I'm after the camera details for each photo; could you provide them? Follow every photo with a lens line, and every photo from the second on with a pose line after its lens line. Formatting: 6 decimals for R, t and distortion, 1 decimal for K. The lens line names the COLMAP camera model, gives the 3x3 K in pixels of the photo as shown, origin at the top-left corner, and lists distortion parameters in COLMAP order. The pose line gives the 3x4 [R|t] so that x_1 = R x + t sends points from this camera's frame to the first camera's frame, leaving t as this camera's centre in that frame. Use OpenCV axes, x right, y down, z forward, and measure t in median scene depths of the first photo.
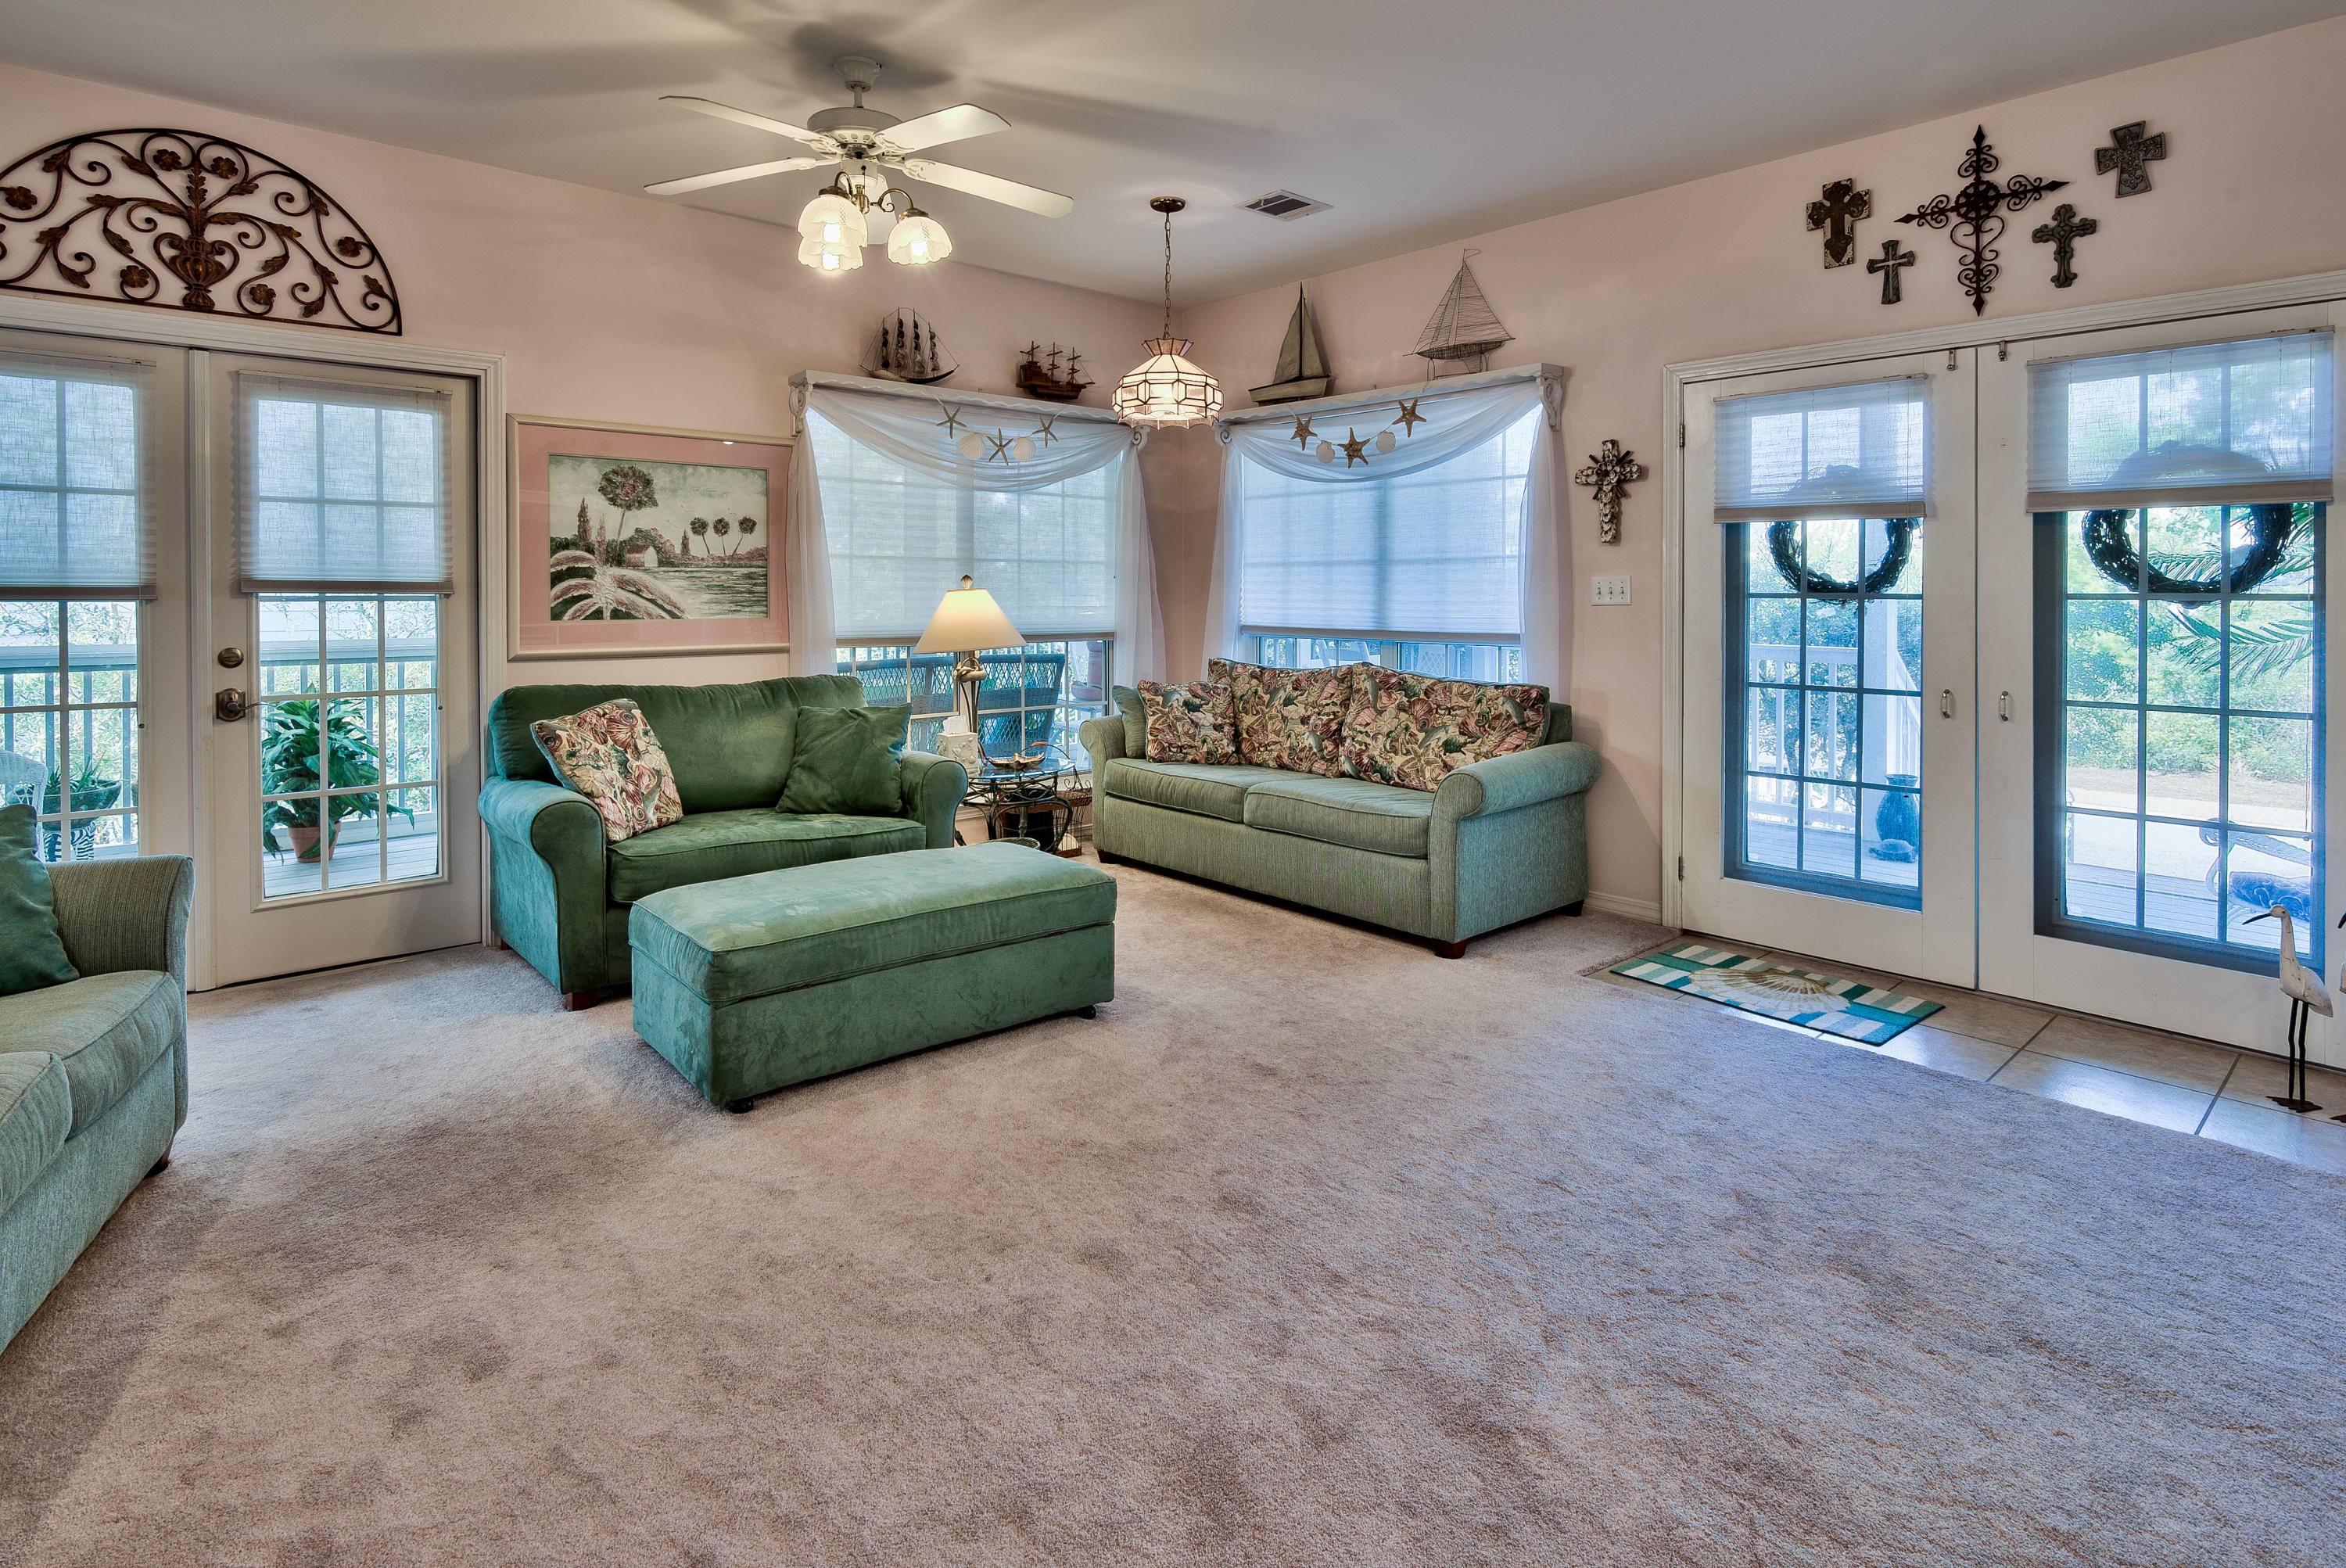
lens RADIAL K [[1144.3, 0, 1160.1], [0, 1144.3, 716.3], [0, 0, 1]] dist [0.001758, 0.000198]
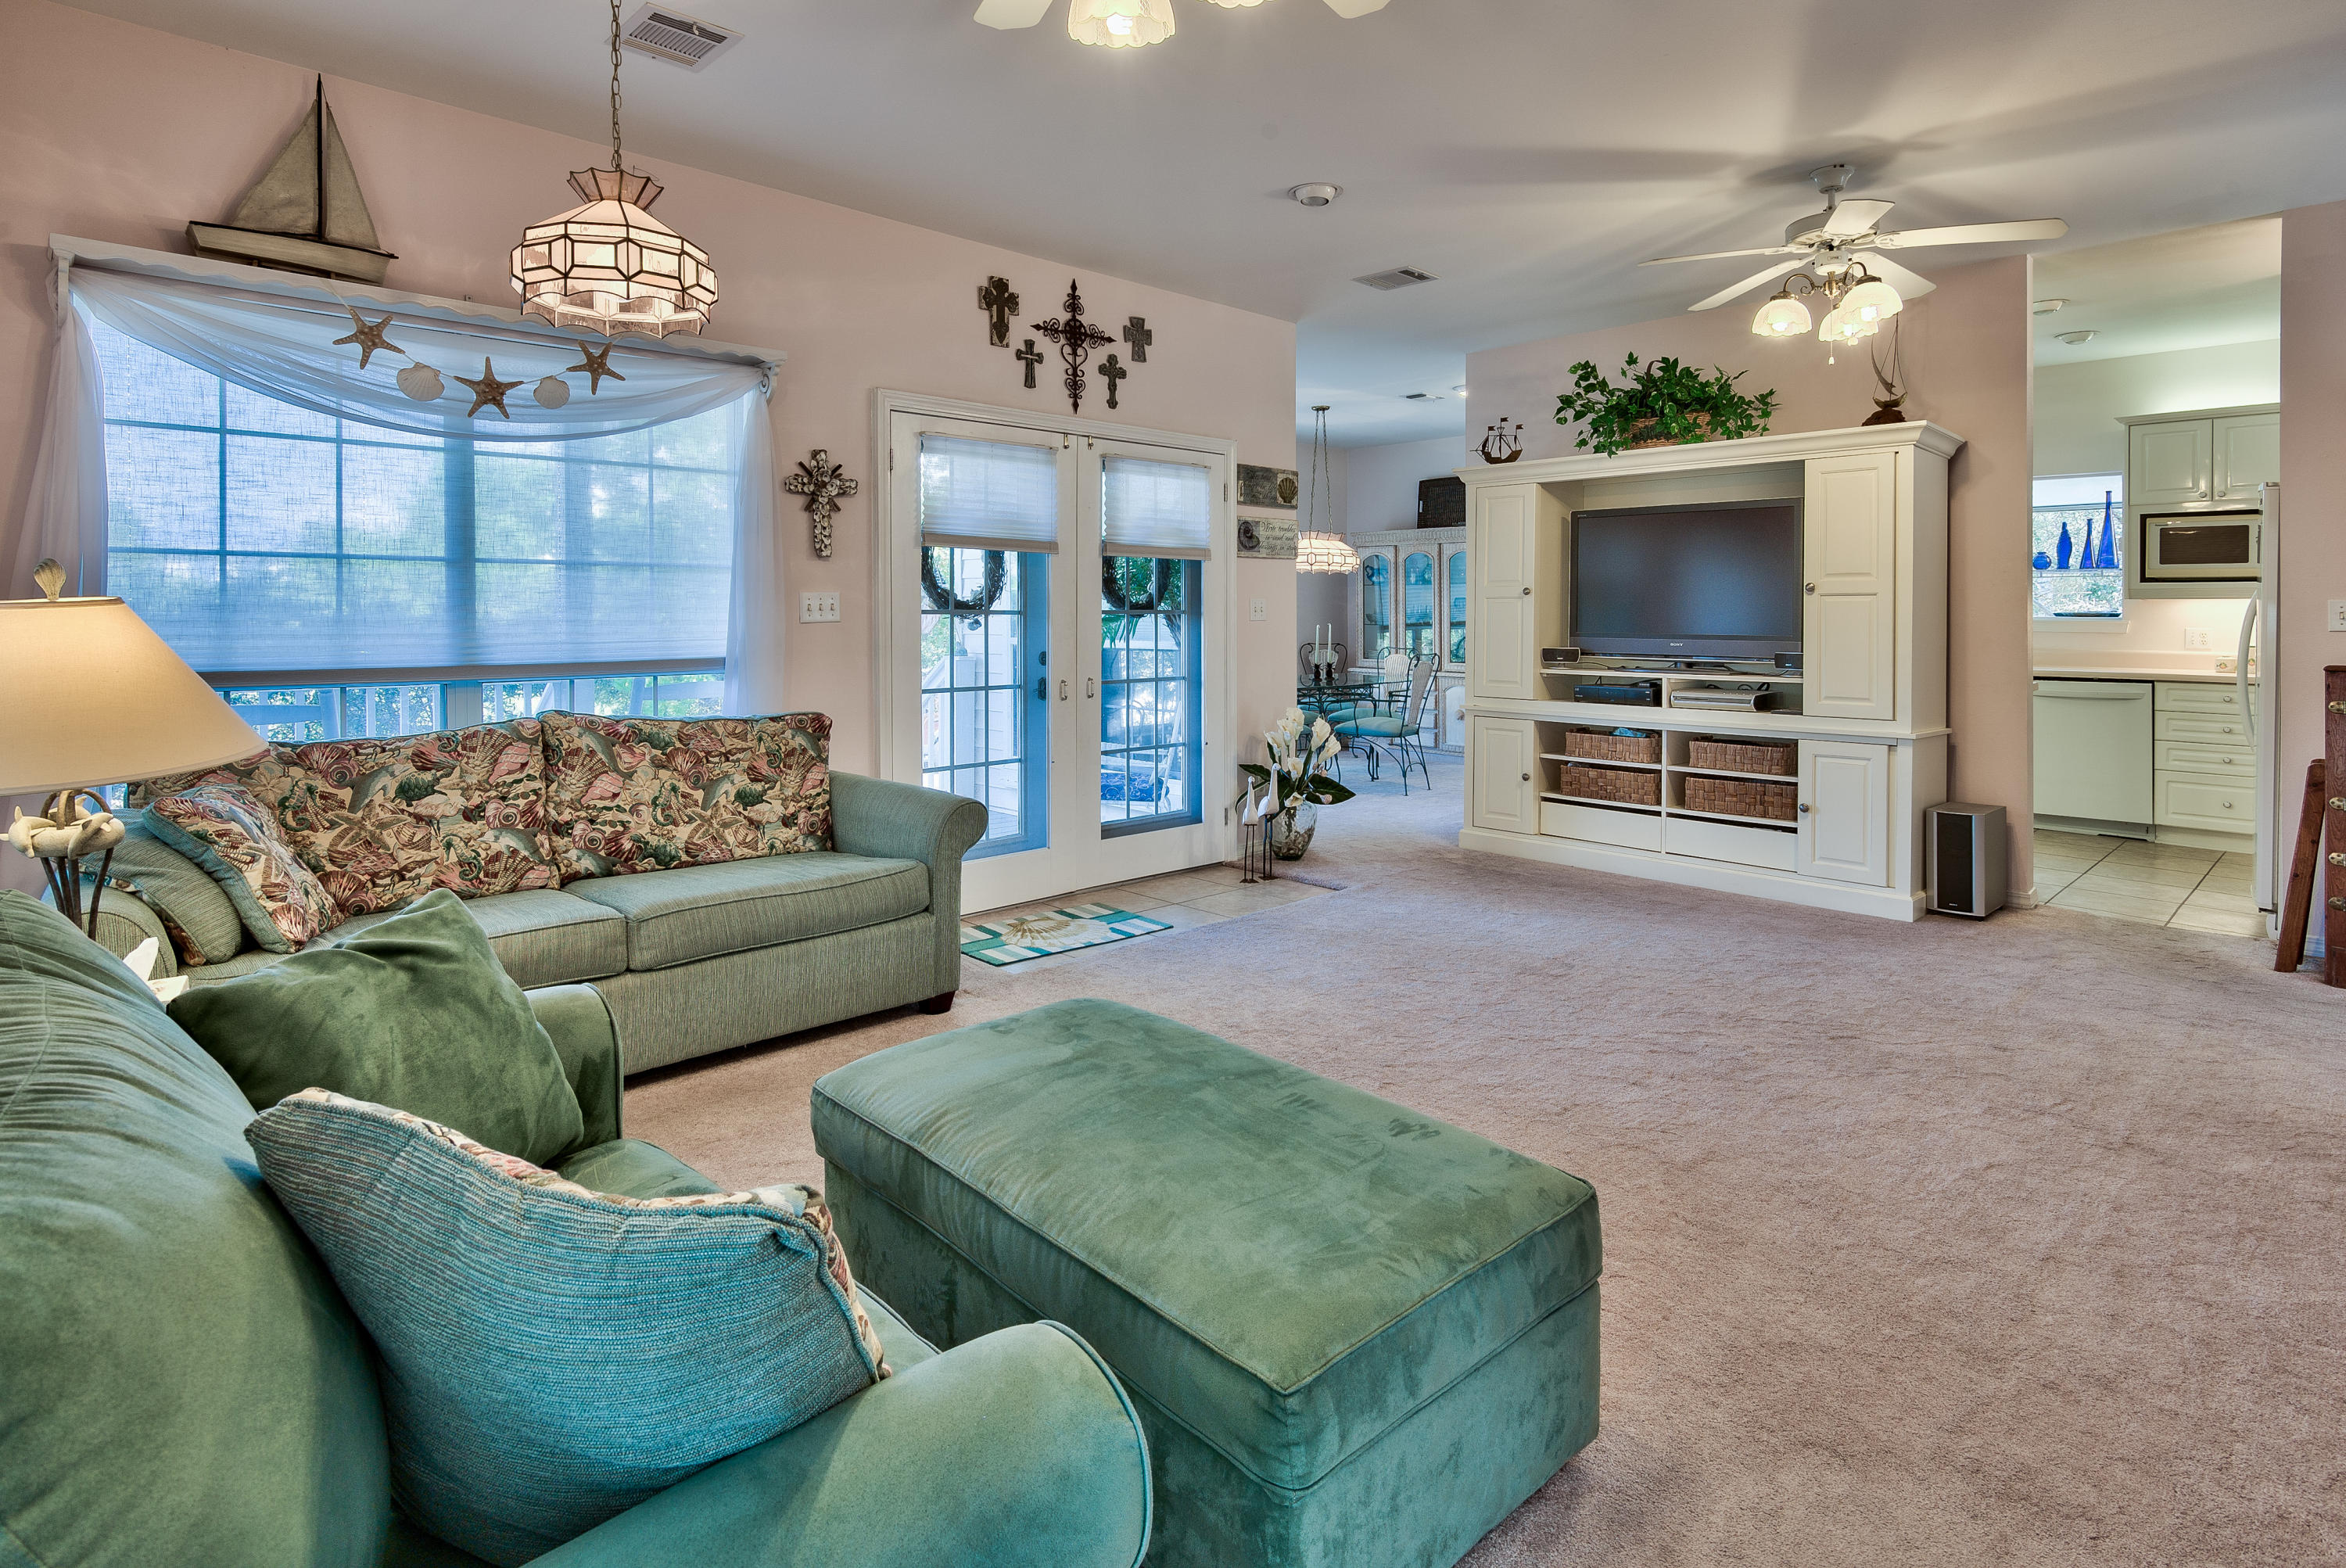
lens RADIAL K [[1233.5, 0, 1180.0], [0, 1233.5, 702.1], [0, 0, 1]] dist [0.022415, 0.000258]
pose [[-0.028947, -0.079043, 0.996451, -0.662389], [0.103882, 0.991233, 0.081647, -0.086116], [-0.994168, 0.105877, -0.020482, 0.748125]]
